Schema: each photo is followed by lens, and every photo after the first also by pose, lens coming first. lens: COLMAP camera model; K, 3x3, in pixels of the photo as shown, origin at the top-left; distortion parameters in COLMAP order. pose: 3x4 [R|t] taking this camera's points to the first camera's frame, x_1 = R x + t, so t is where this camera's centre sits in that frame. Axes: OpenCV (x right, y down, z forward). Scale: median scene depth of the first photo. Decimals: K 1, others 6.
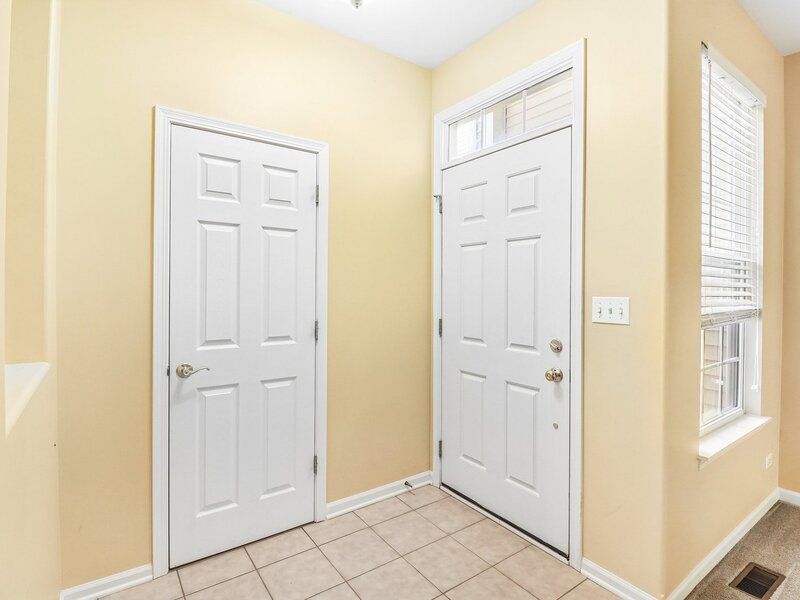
lens RADIAL K [[417.6, 0, 400.0], [0, 417.6, 300.0], [0, 0, 1]] dist [-0.013345, -0.000797]
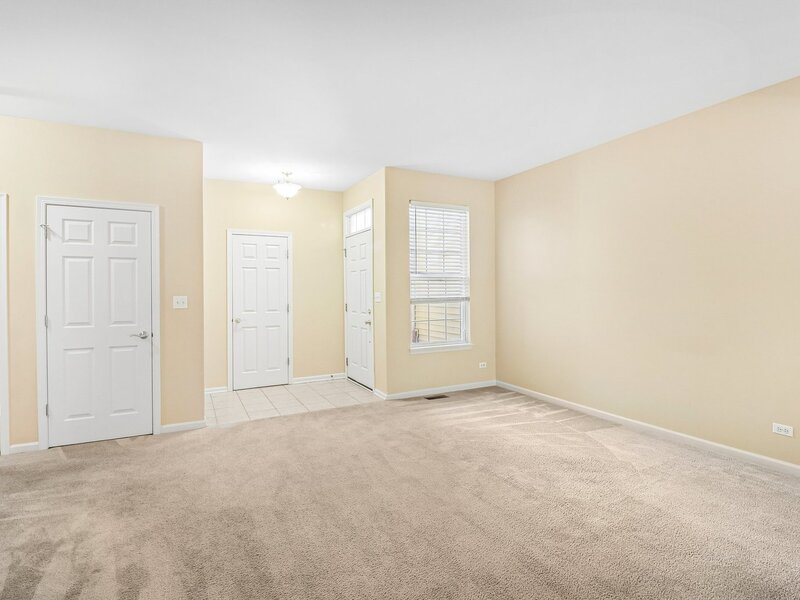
lens RADIAL K [[417.6, 0, 400.0], [0, 417.6, 300.0], [0, 0, 1]] dist [-0.013345, -0.000797]
pose [[0.990493, -0.012578, -0.136989, 0.807499], [0.012459, 0.999921, -0.001723, 0.038695], [0.137000, 0.000000, 0.990571, -1.386928]]
